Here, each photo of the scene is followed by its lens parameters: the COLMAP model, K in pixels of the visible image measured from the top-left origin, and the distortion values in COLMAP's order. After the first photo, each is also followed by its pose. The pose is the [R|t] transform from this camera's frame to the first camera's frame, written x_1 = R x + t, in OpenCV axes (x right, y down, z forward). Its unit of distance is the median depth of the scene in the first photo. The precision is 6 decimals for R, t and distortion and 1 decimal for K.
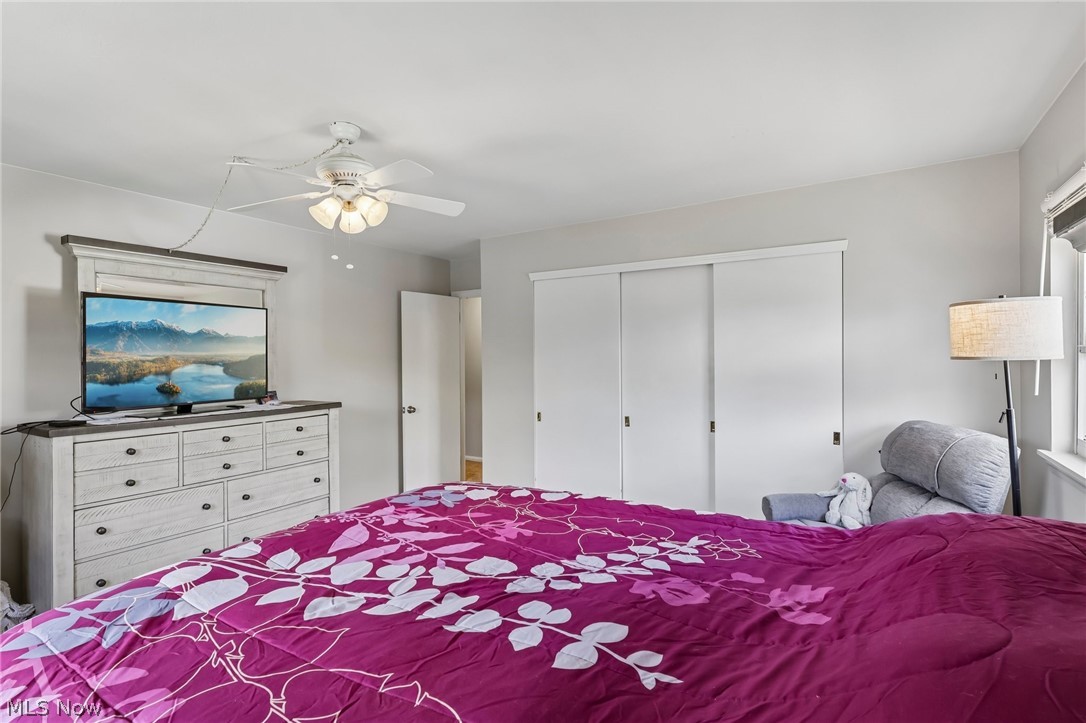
lens RADIAL K [[515.6, 0, 539.1], [0, 515.6, 350.9], [0, 0, 1]] dist [0.000011, 0.000907]
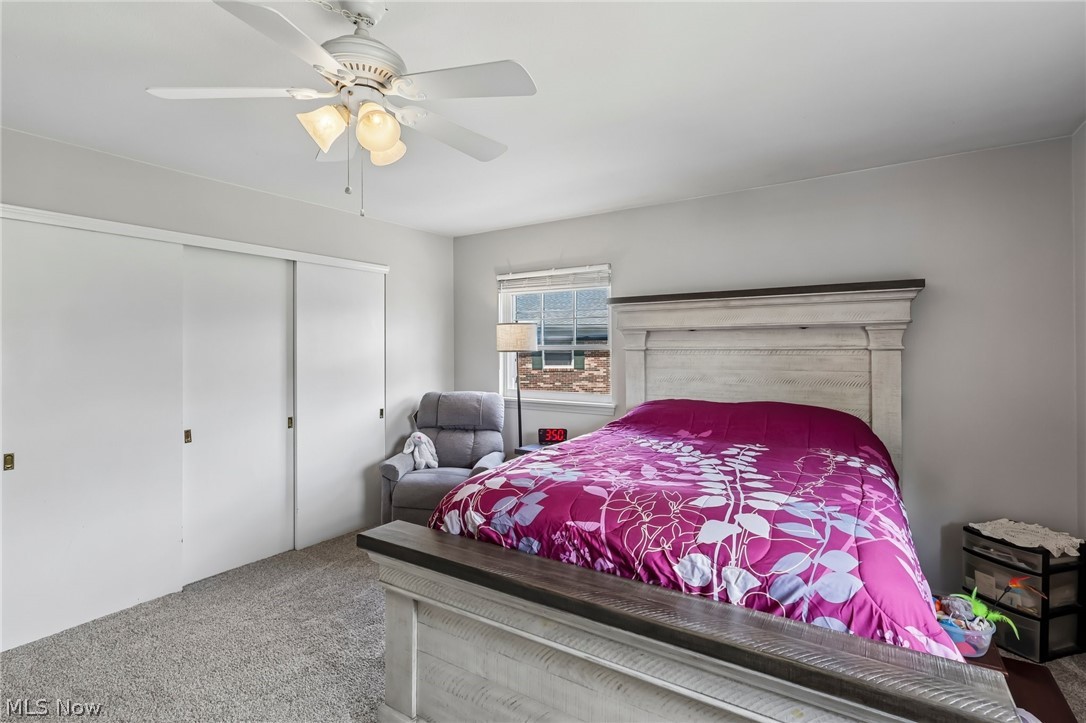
lens RADIAL K [[515.6, 0, 539.1], [0, 515.6, 350.9], [0, 0, 1]] dist [0.000011, 0.000907]
pose [[0.014531, 0.002935, 0.999890, -0.667462], [-0.003253, 0.999991, -0.002888, 0.009056], [-0.999889, -0.003210, 0.014540, 0.508518]]
